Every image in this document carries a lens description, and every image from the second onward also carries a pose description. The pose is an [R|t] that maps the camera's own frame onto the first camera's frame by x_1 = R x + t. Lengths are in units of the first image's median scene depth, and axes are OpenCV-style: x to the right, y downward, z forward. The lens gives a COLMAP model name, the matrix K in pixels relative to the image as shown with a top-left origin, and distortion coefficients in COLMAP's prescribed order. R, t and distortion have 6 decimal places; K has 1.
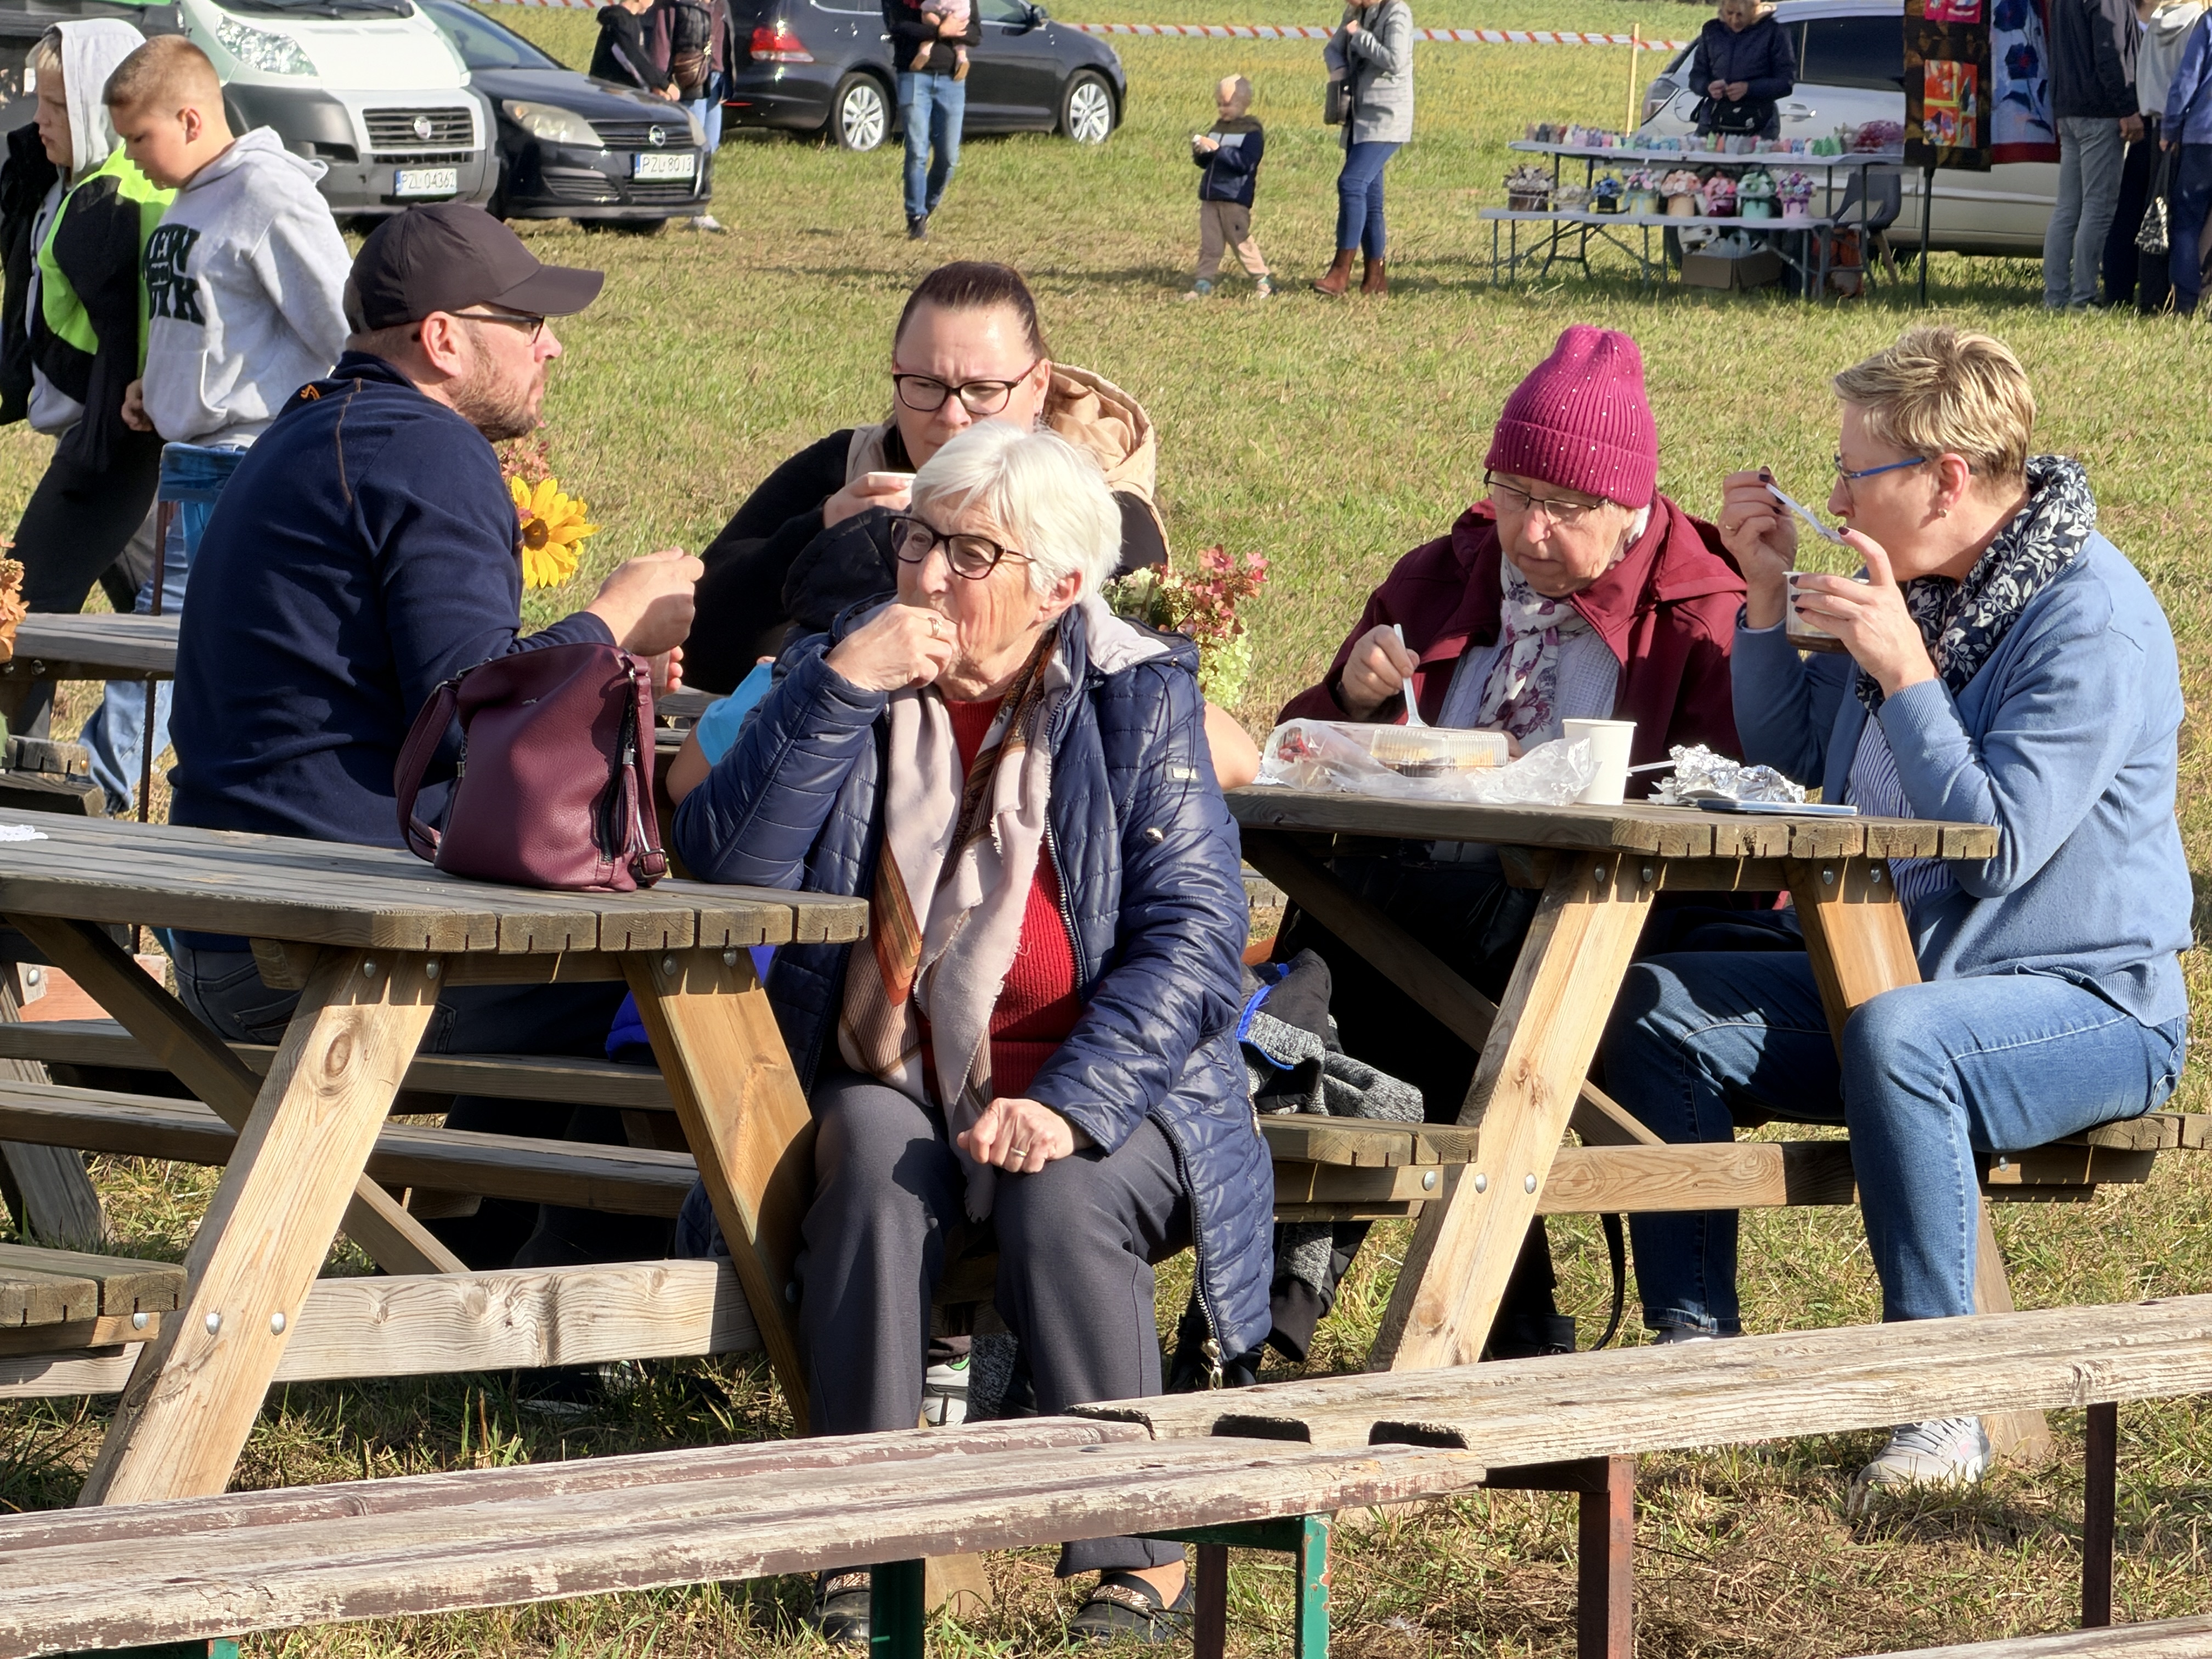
lens RADIAL K [[14019.6, 0, 1106.0], [0, 14019.6, 829.4], [0, 0, 1]] dist [-0.020208, 0.000000]
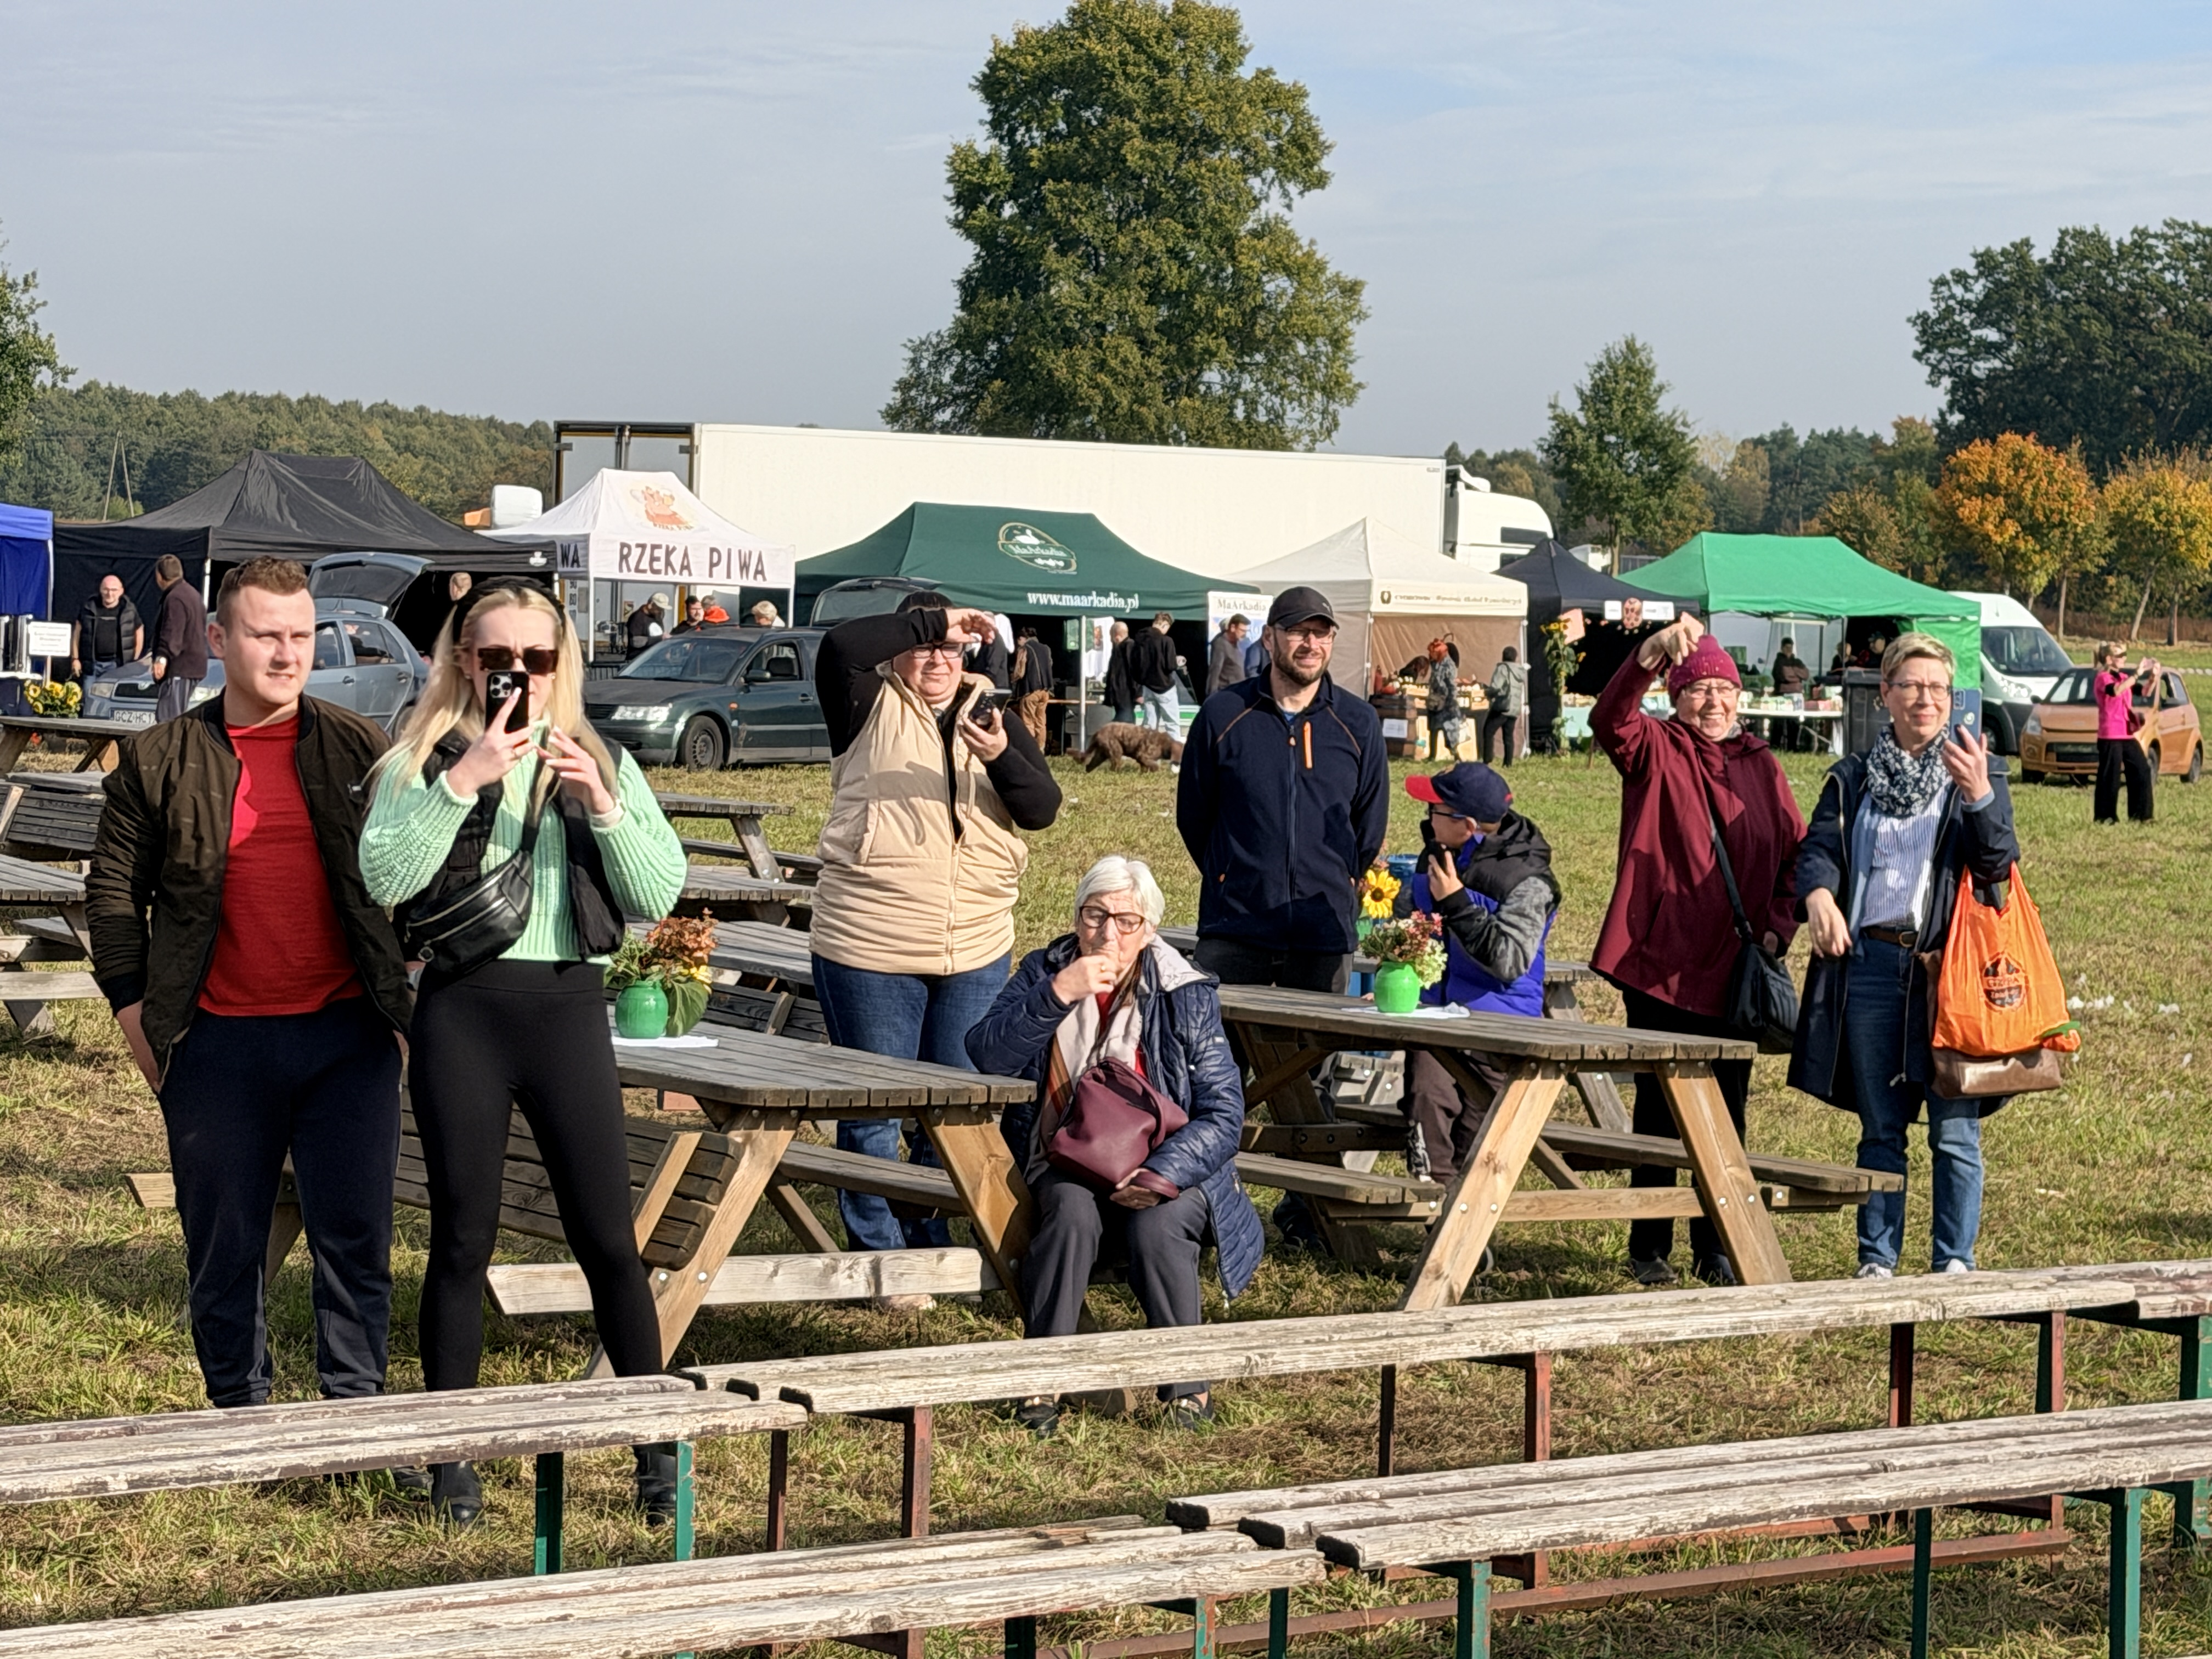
lens RADIAL K [[5020.3, 0, 1102.5], [0, 5020.3, 828.9], [0, 0, 1]] dist [0.127764, 0.000000]
pose [[0.967308, 0.006337, -0.253525, 0.231480], [-0.013455, 0.999562, -0.026350, -0.016859], [0.253247, 0.028899, 0.966970, 0.321088]]
